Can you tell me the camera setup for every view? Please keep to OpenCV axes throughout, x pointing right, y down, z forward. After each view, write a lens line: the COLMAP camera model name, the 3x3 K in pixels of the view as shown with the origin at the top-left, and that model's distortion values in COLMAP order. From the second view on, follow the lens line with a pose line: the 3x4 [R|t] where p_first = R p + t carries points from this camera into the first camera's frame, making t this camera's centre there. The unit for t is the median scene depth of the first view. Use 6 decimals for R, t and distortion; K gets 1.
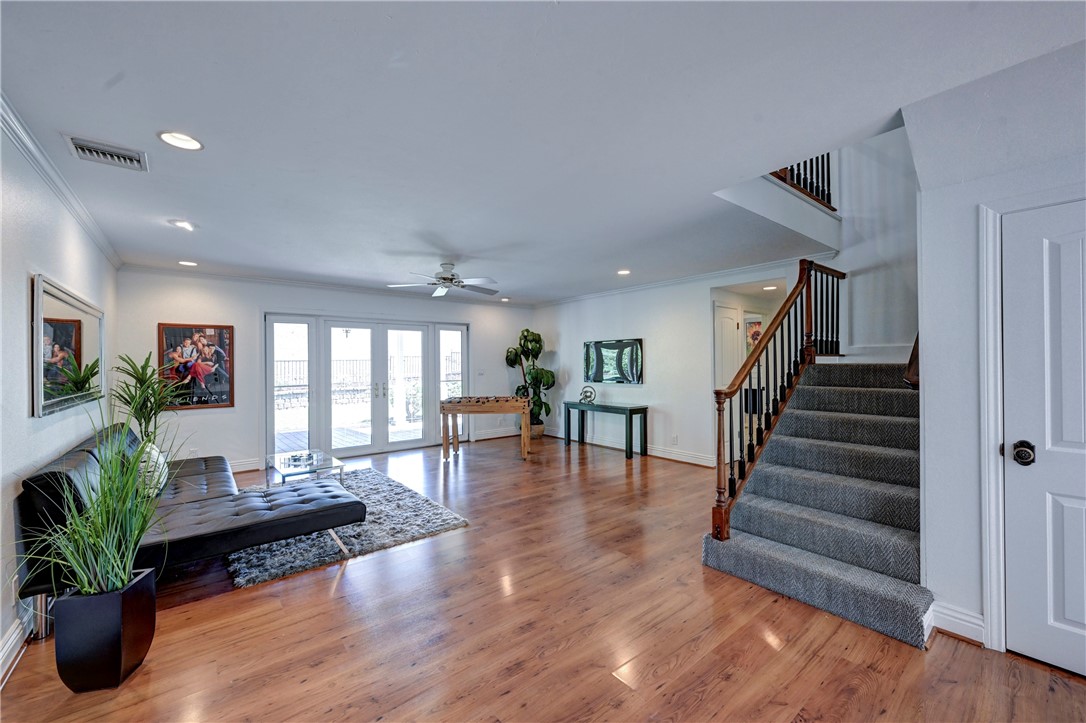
lens RADIAL K [[427.5, 0, 540.4], [0, 427.5, 362.6], [0, 0, 1]] dist [-0.001020, 0.000146]
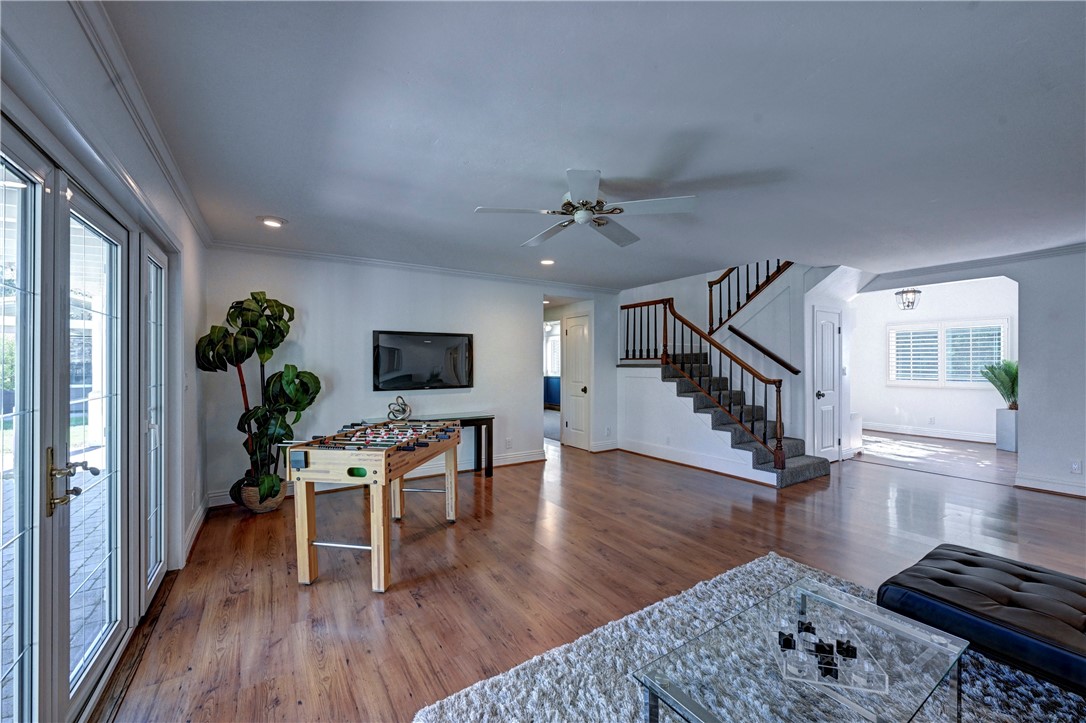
lens RADIAL K [[427.5, 0, 540.4], [0, 427.5, 362.6], [0, 0, 1]] dist [-0.001020, 0.000146]
pose [[0.107739, 0.006173, 0.994160, -0.563382], [-0.001691, 0.999980, -0.006025, 0.005510], [-0.994178, -0.001032, 0.107747, 0.744888]]
